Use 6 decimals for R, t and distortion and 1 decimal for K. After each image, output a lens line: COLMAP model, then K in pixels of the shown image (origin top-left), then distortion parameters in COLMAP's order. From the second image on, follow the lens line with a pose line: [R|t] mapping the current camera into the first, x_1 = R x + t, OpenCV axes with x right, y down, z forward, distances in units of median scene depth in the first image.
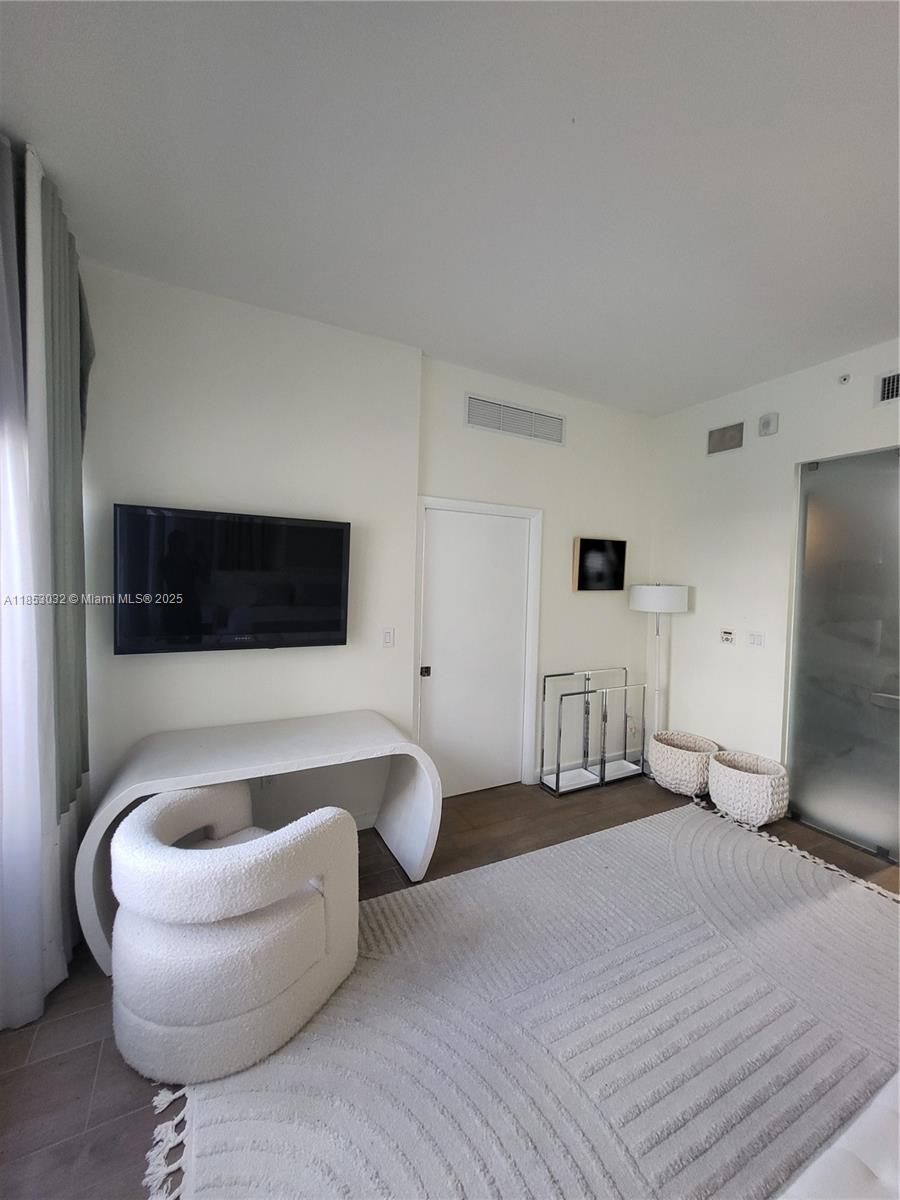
lens RADIAL K [[463.1, 0, 447.1], [0, 463.1, 591.4], [0, 0, 1]] dist [-0.014660, -0.000073]
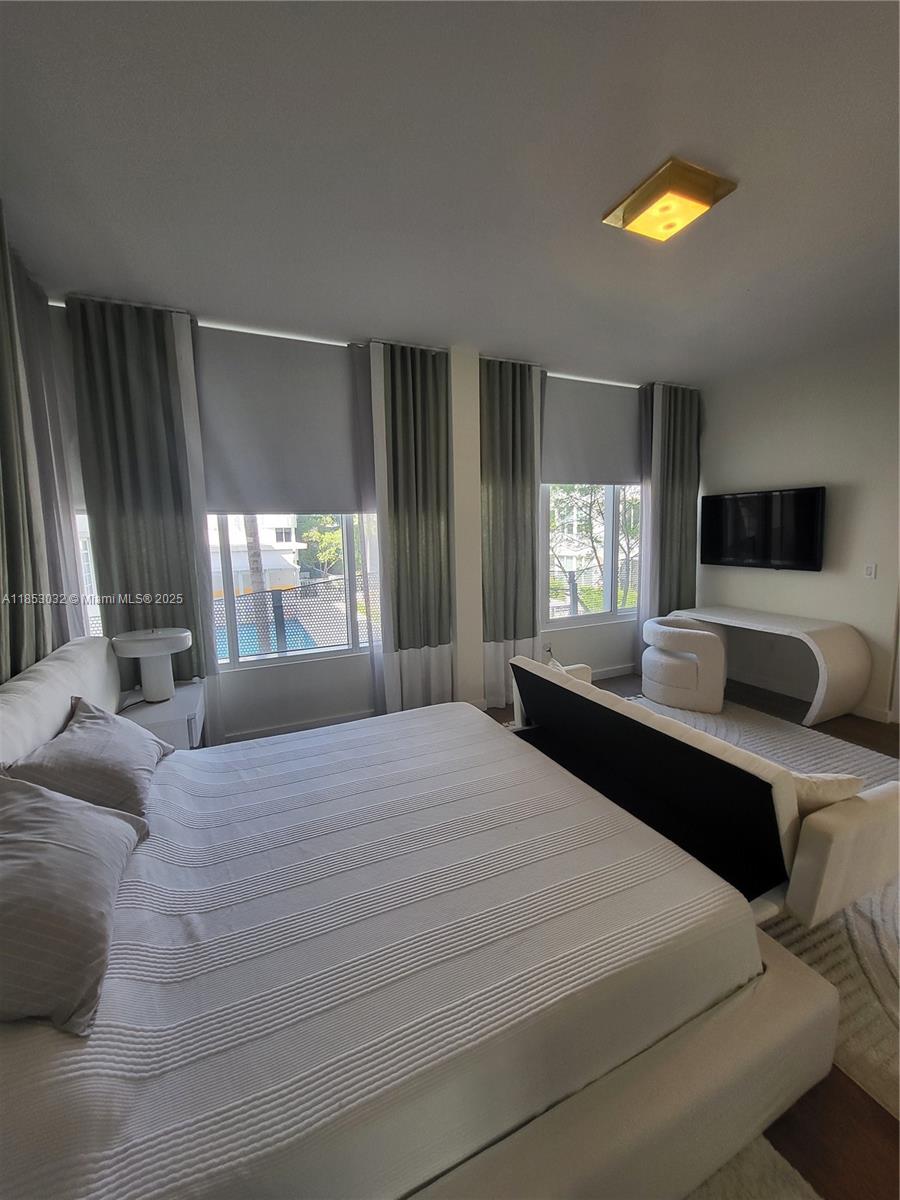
lens RADIAL K [[463.1, 0, 447.1], [0, 463.1, 591.4], [0, 0, 1]] dist [-0.014660, -0.000073]
pose [[-0.057731, 0.108545, -0.992414, 1.331584], [-0.022272, 0.993684, 0.109979, 0.045095], [0.998084, 0.028452, -0.054949, -0.089773]]
